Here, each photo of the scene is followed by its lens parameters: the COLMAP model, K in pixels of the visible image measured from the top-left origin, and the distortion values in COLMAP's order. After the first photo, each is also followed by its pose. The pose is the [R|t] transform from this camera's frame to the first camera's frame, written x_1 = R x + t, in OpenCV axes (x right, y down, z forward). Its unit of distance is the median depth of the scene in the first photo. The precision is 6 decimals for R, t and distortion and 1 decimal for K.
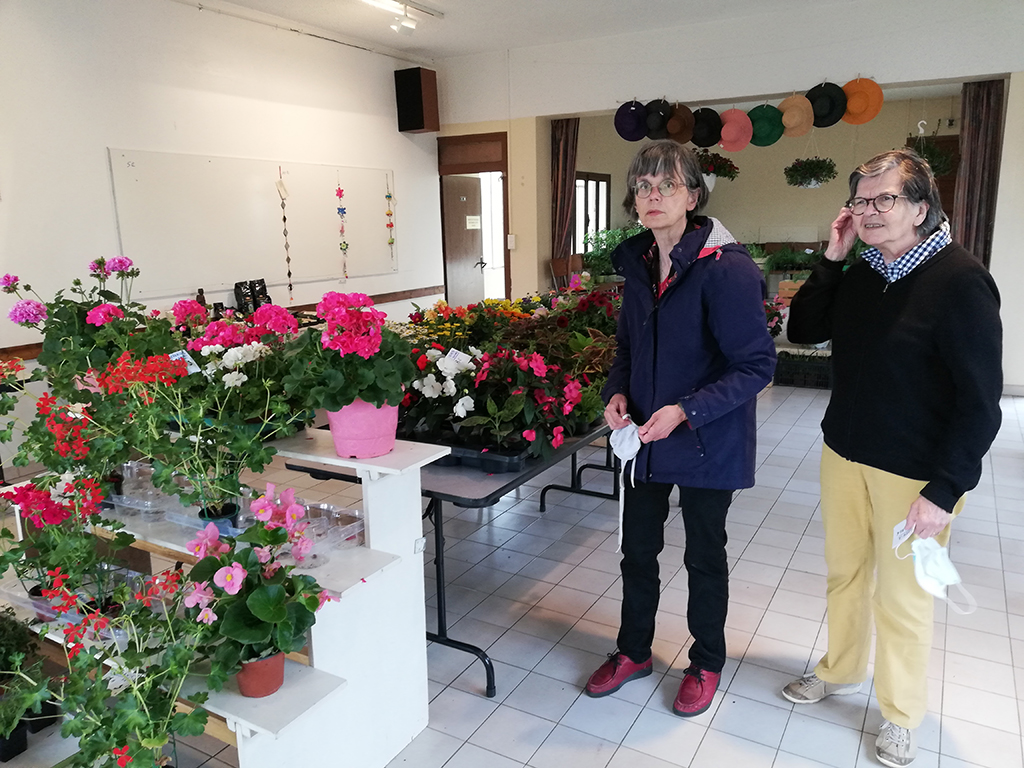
lens RADIAL K [[770.7, 0, 511.3], [0, 770.7, 383.5], [0, 0, 1]] dist [-0.000567, 0.001390]
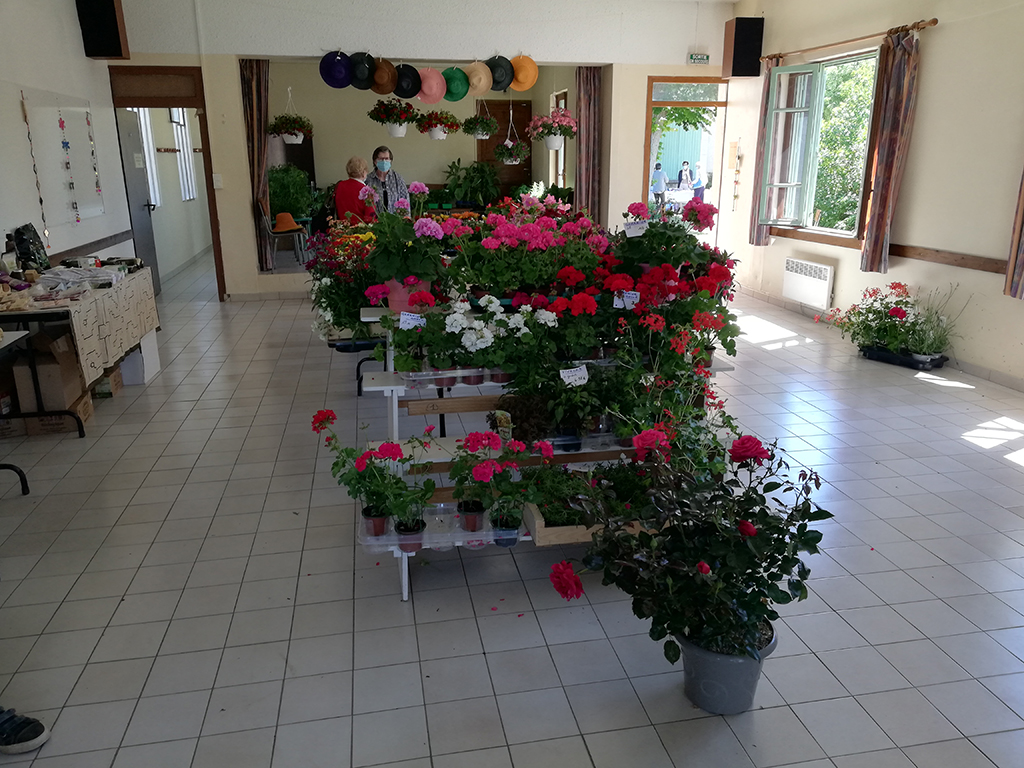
lens RADIAL K [[770.7, 0, 512.9], [0, 770.7, 385.0], [0, 0, 1]] dist [-0.000567, 0.001390]
pose [[0.755856, -0.162345, 0.634292, -0.393223], [0.122553, 0.986730, 0.106511, 0.015881], [-0.643166, -0.002772, 0.765721, -0.004061]]
